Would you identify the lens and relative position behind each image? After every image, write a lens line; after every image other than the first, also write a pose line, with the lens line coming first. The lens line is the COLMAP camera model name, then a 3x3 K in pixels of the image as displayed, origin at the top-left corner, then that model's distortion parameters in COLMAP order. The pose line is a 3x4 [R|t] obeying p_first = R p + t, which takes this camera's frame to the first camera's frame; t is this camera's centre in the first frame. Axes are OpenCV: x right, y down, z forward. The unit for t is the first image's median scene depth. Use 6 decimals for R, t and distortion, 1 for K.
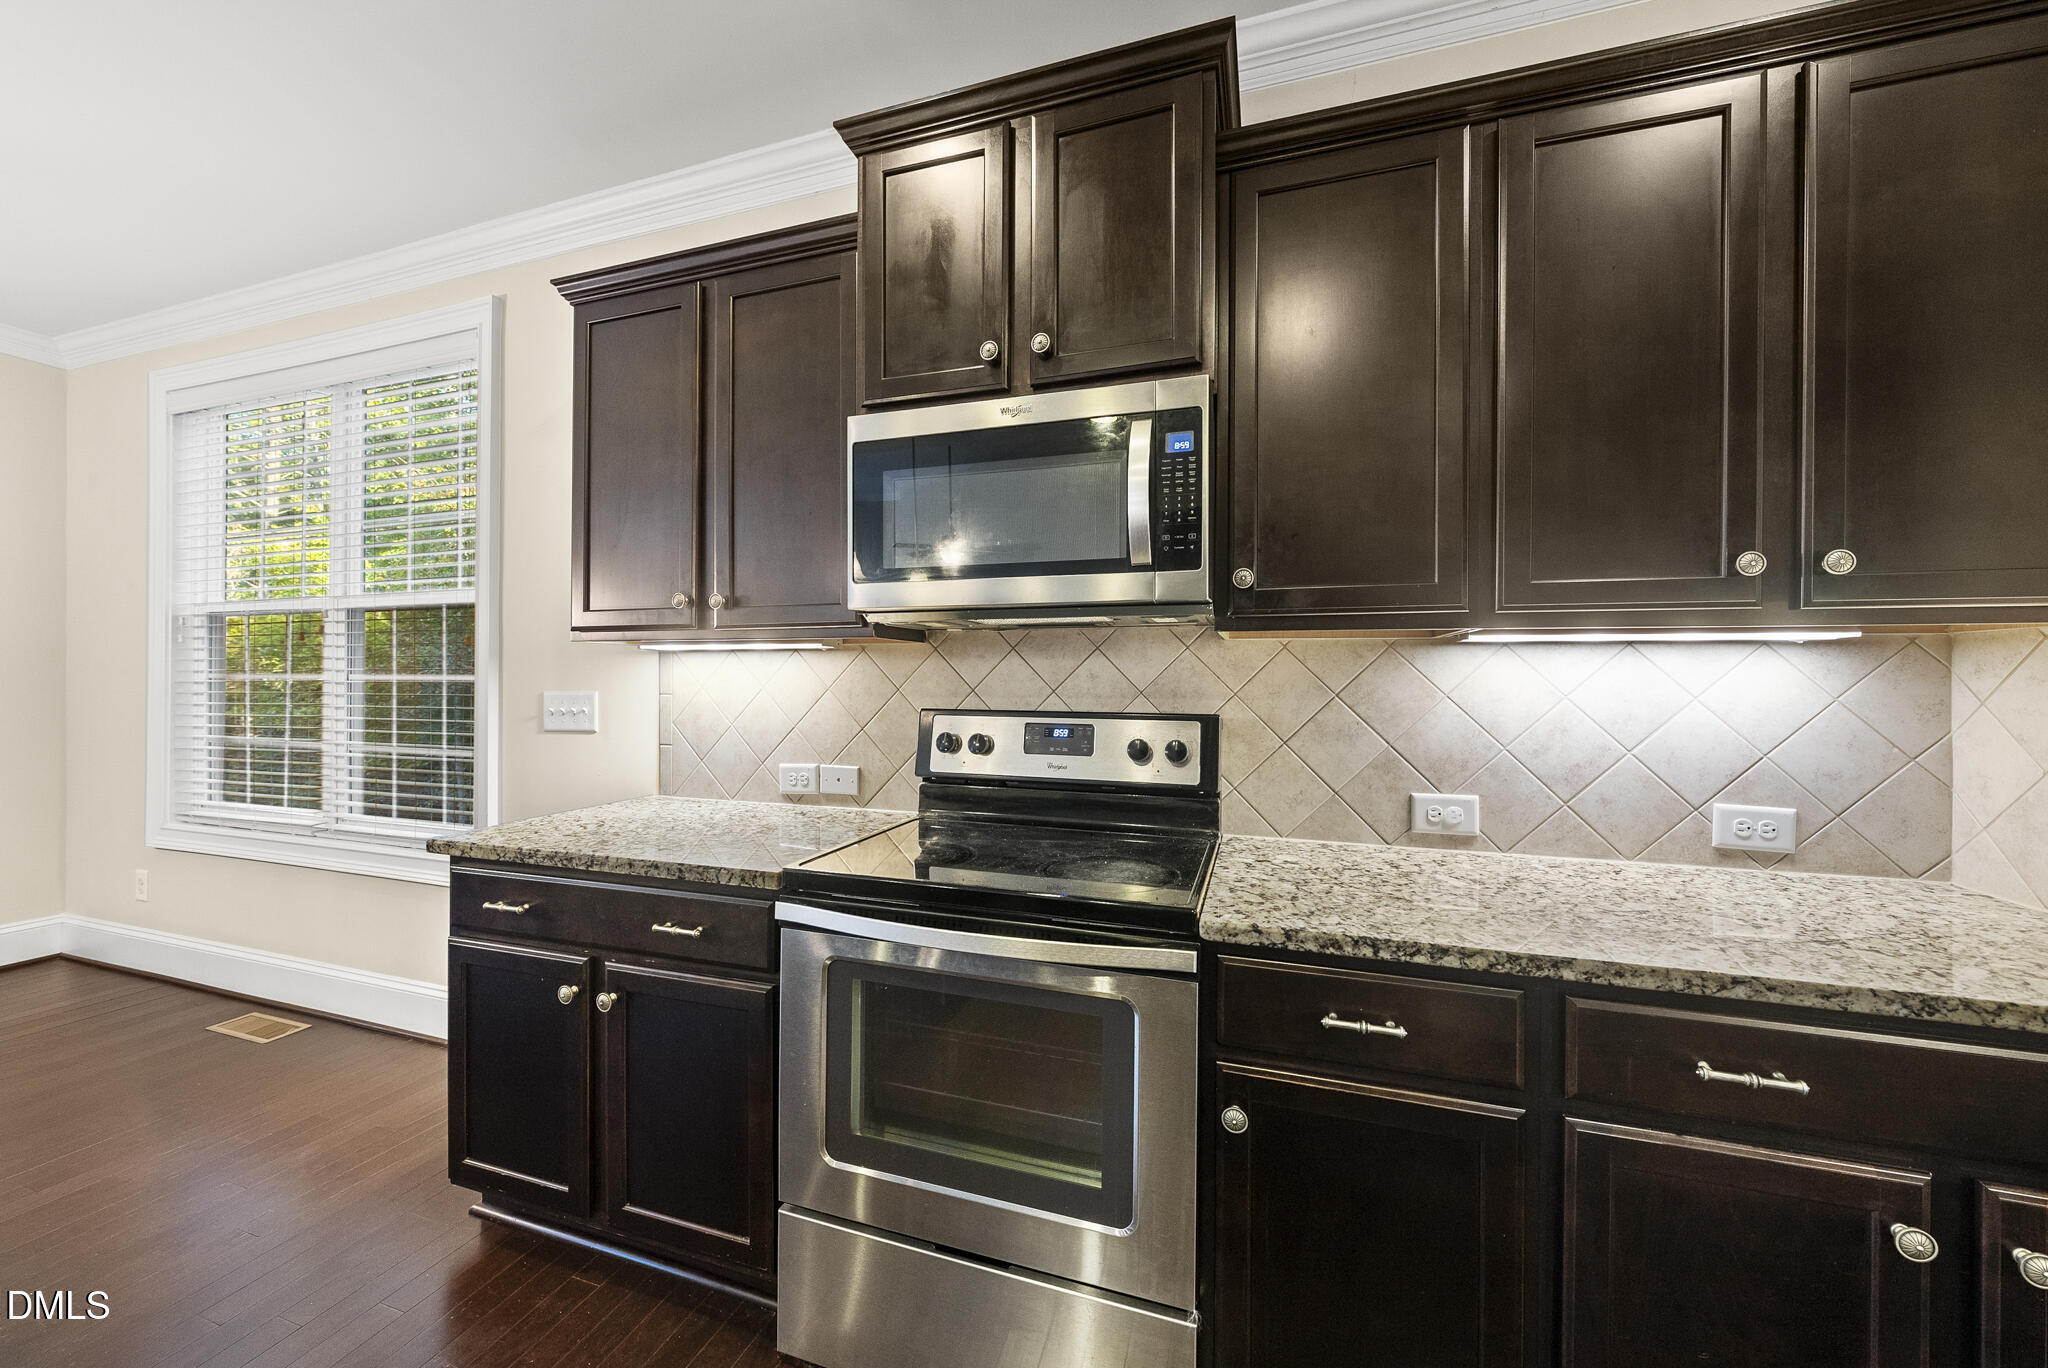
lens RADIAL K [[778.2, 0, 1074.9], [0, 778.2, 681.1], [0, 0, 1]] dist [-0.004650, 0.000548]
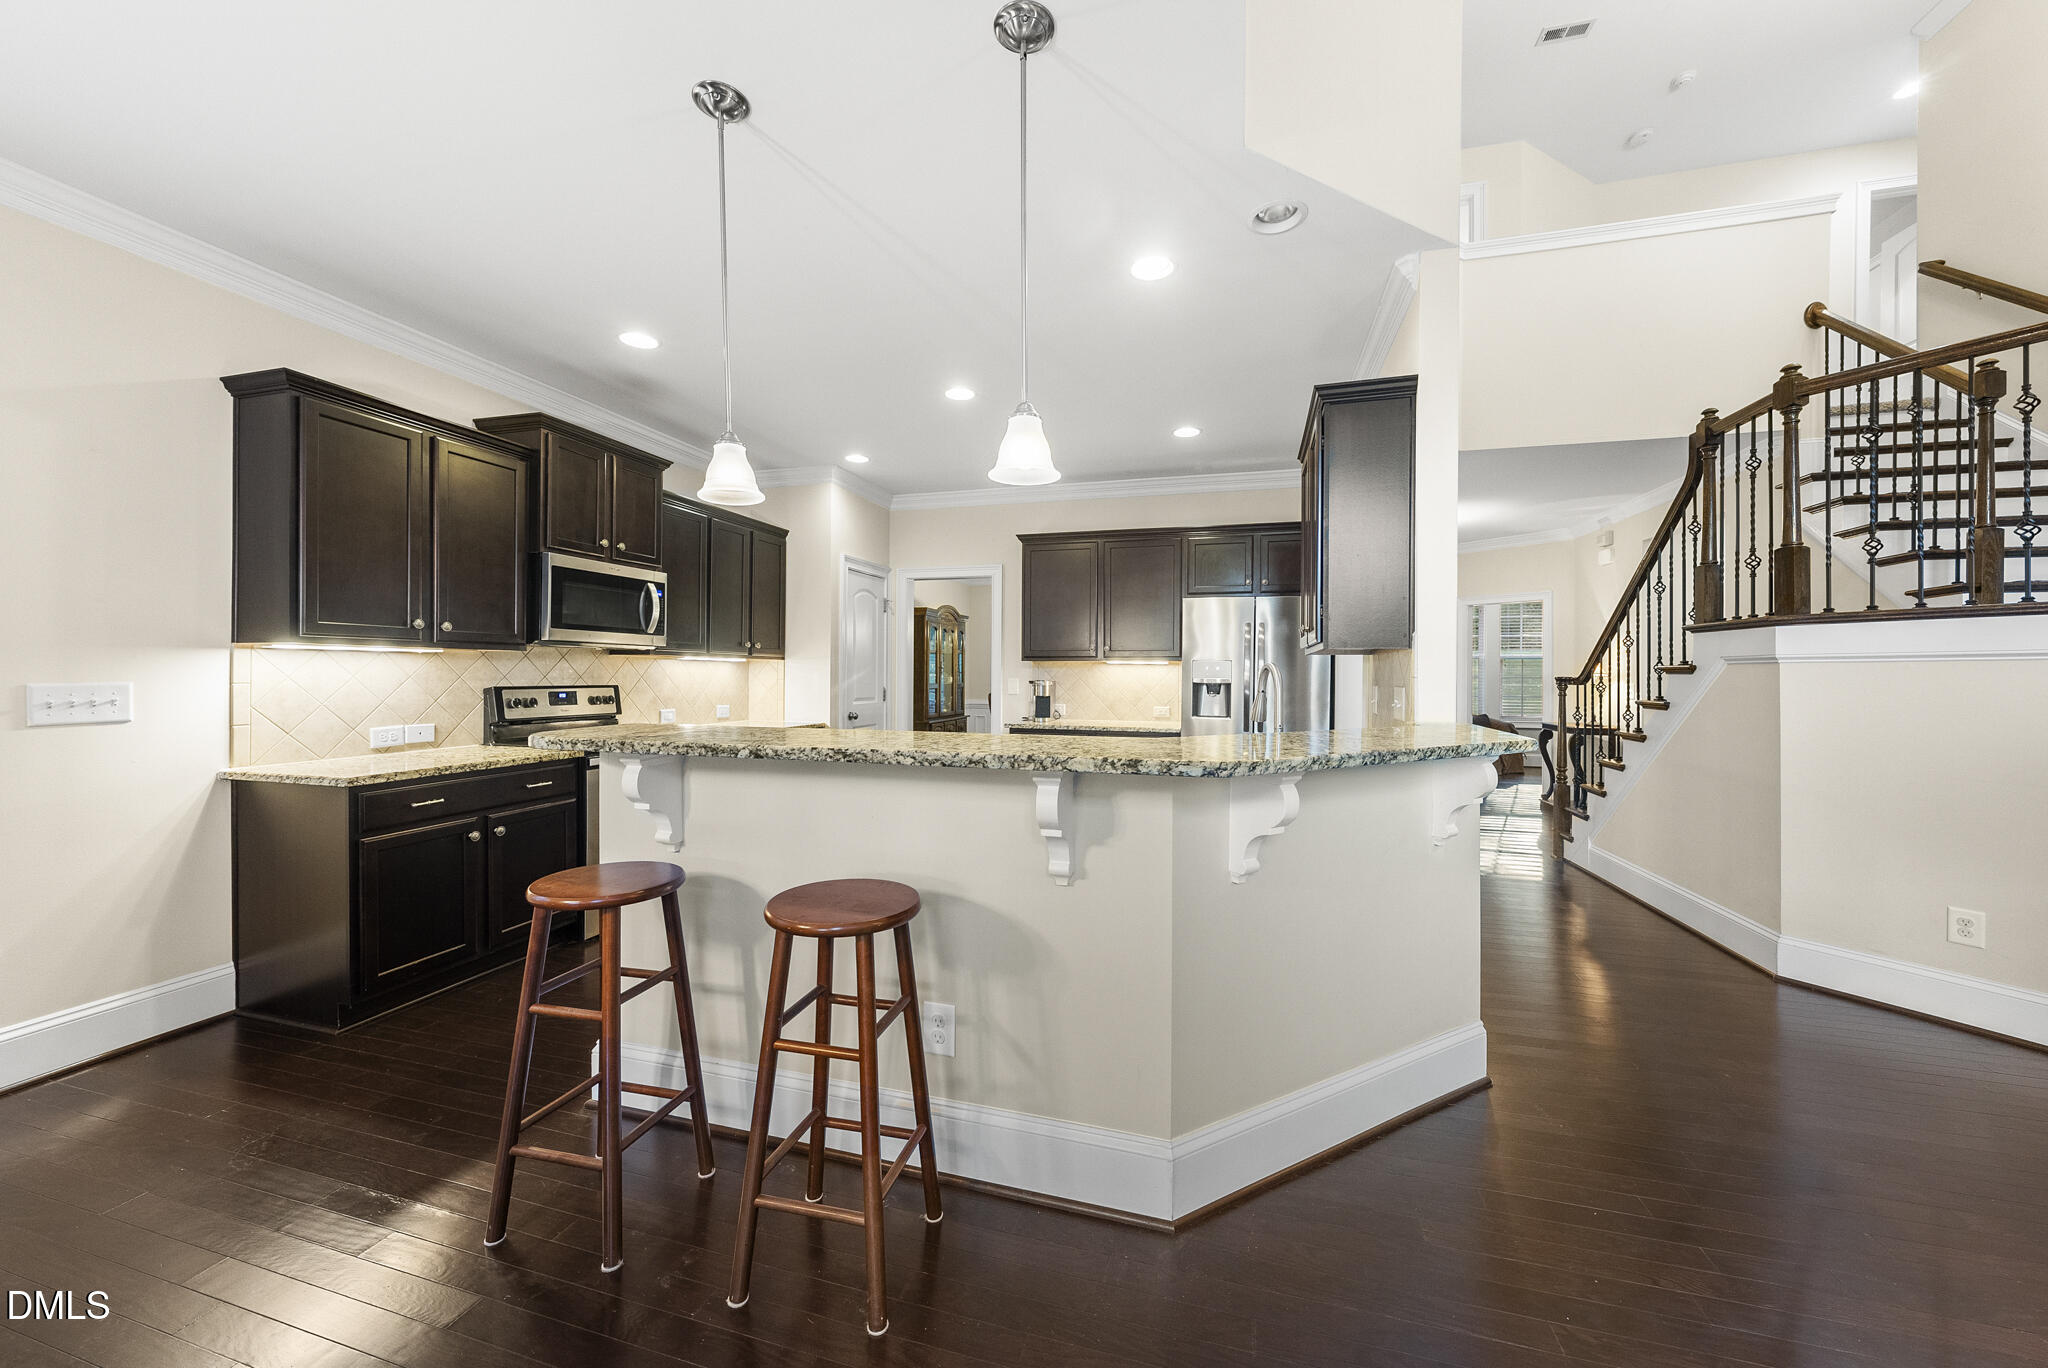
lens RADIAL K [[778.2, 0, 1015.0], [0, 778.2, 677.8], [0, 0, 1]] dist [-0.004650, 0.000548]
pose [[-0.050236, -0.007843, 0.998707, -2.281377], [0.004848, 0.999955, 0.008097, 0.004041], [-0.998726, 0.005248, -0.050195, -0.185287]]
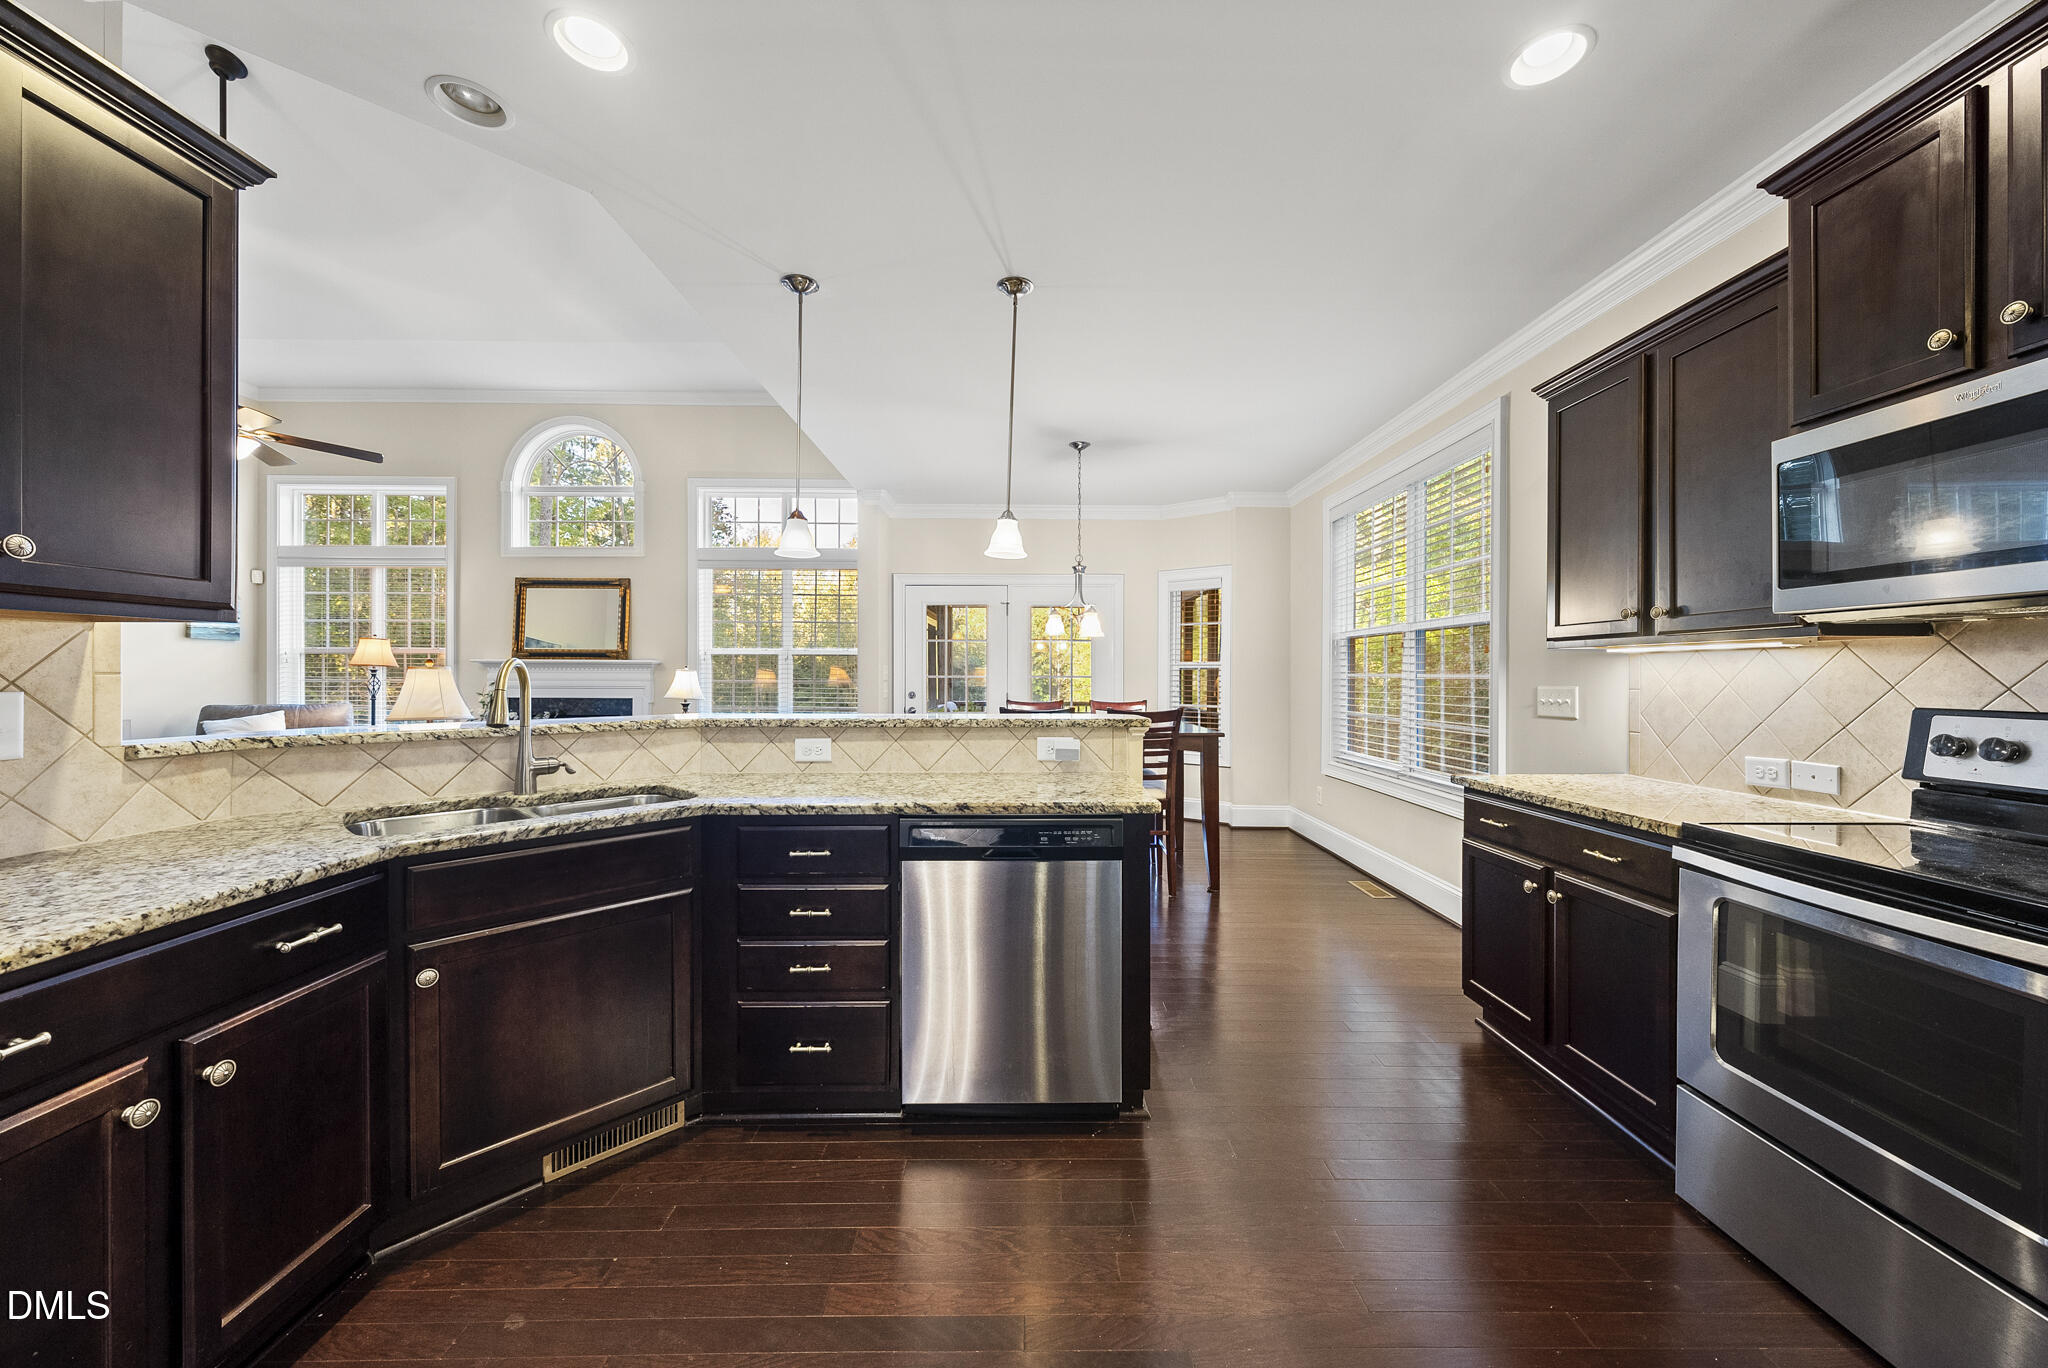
lens RADIAL K [[778.2, 0, 1013.7], [0, 778.2, 671.8], [0, 0, 1]] dist [-0.004650, 0.000548]
pose [[0.324404, -0.007060, -0.945892, 0.352673], [-0.003074, 0.999959, -0.008518, 0.003856], [0.945914, 0.005670, 0.324369, -0.341808]]
